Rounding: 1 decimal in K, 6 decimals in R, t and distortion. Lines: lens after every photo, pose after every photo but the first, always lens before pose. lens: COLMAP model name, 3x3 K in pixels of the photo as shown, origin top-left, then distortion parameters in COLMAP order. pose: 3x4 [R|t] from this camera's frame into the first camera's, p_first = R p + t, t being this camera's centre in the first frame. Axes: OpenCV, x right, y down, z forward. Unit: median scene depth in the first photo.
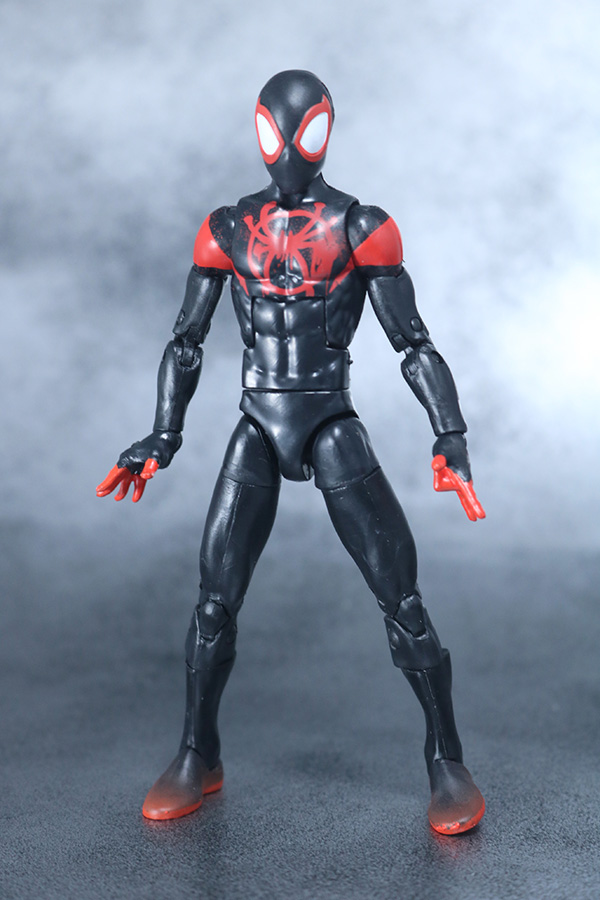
lens RADIAL K [[2317.8, 0, 300.0], [0, 2317.8, 450.0], [0, 0, 1]] dist [0.066660, 0.910847]
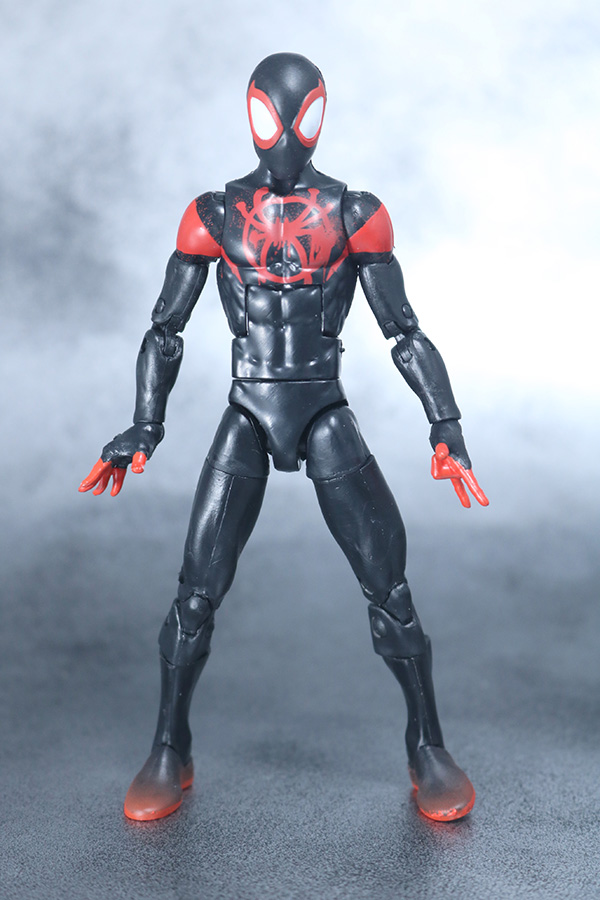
lens RADIAL K [[2317.8, 0, 300.0], [0, 2317.8, 450.0], [0, 0, 1]] dist [0.066660, 0.910847]
pose [[0.982977, -0.021870, 0.182423, -0.175241], [0.017810, 0.999557, 0.023860, -0.019077], [-0.182864, -0.020205, 0.982931, 0.031874]]
